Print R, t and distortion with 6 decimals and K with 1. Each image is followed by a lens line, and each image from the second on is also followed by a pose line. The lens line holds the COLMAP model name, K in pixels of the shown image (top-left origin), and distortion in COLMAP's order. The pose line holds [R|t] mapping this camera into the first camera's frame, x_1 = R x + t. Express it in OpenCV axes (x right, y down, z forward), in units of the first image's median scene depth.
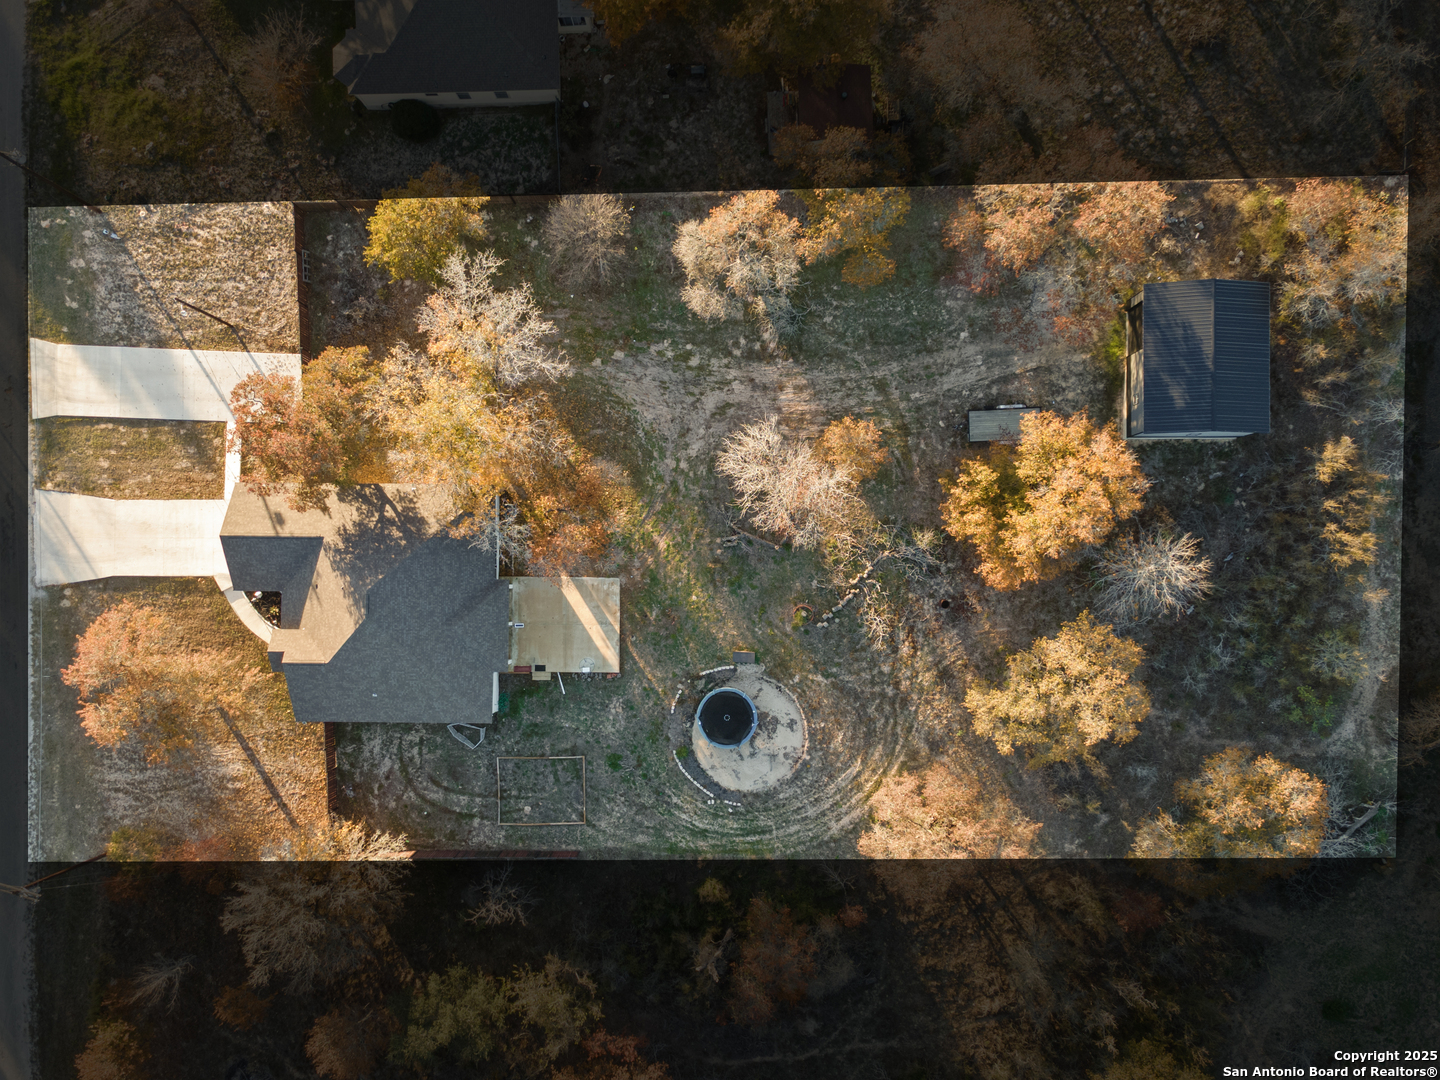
lens RADIAL K [[1053.0, 0, 720.0], [0, 1053.0, 540.0], [0, 0, 1]] dist [0.001206, 0.084212]
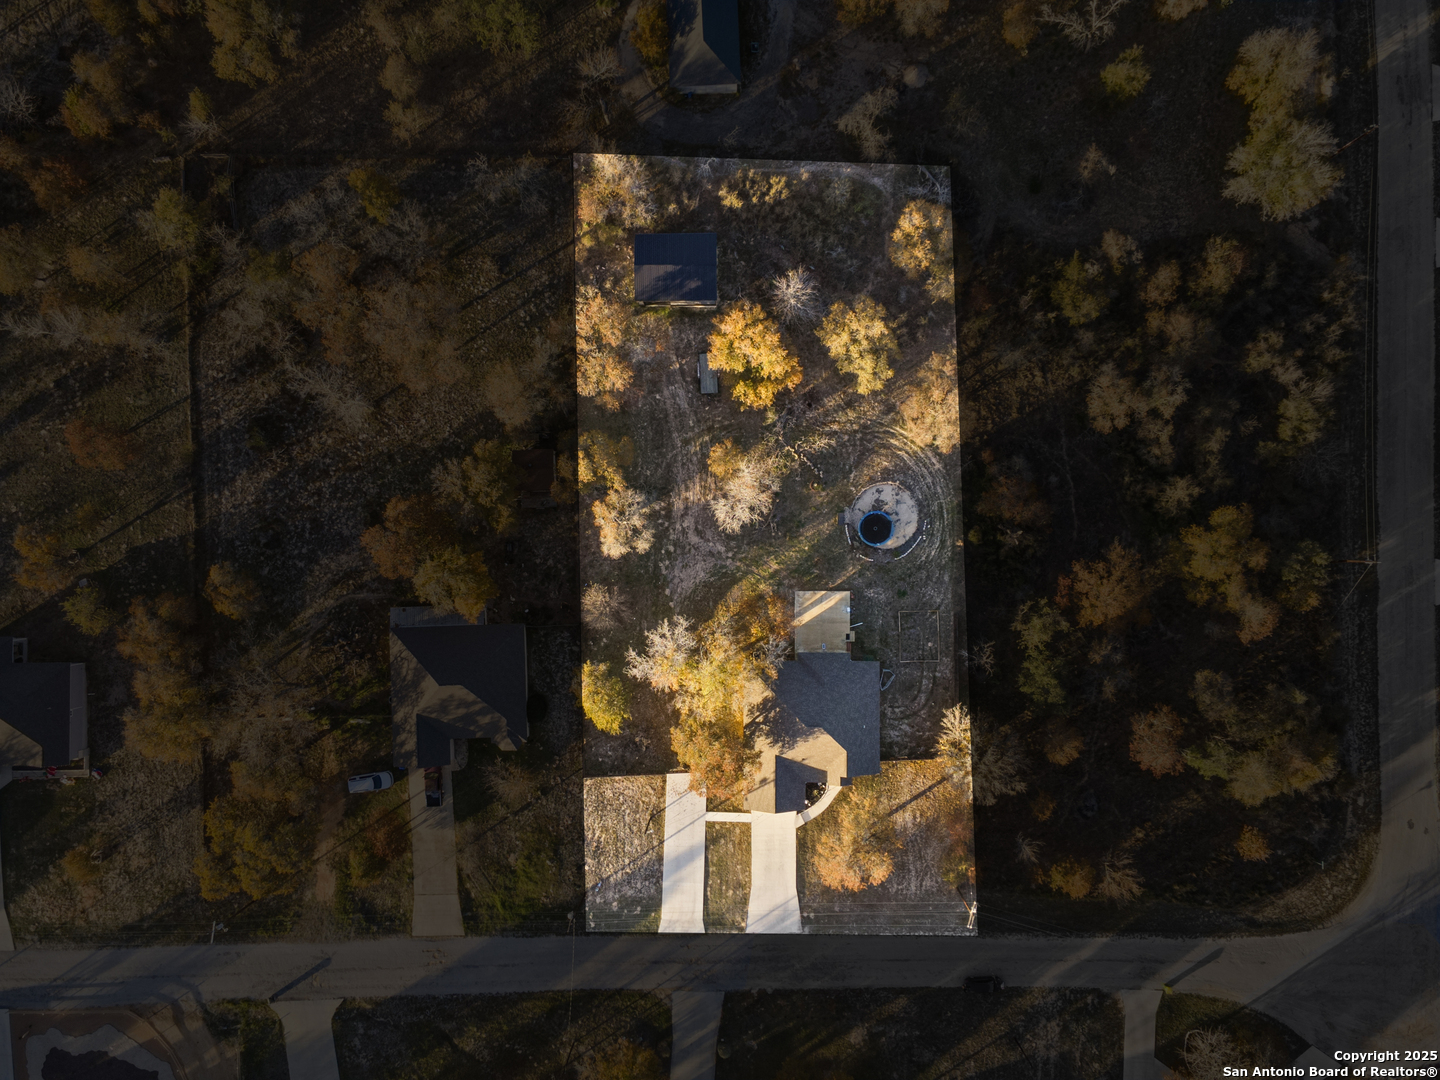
lens RADIAL K [[1002.1, 0, 707.5], [0, 1002.1, 543.8], [0, 0, 1]] dist [0.041548, -0.000459]
pose [[-0.006710, -0.999819, 0.017829, -0.047422], [0.999920, -0.006900, -0.010568, -0.093388], [0.010689, 0.017757, 0.999785, -0.676183]]
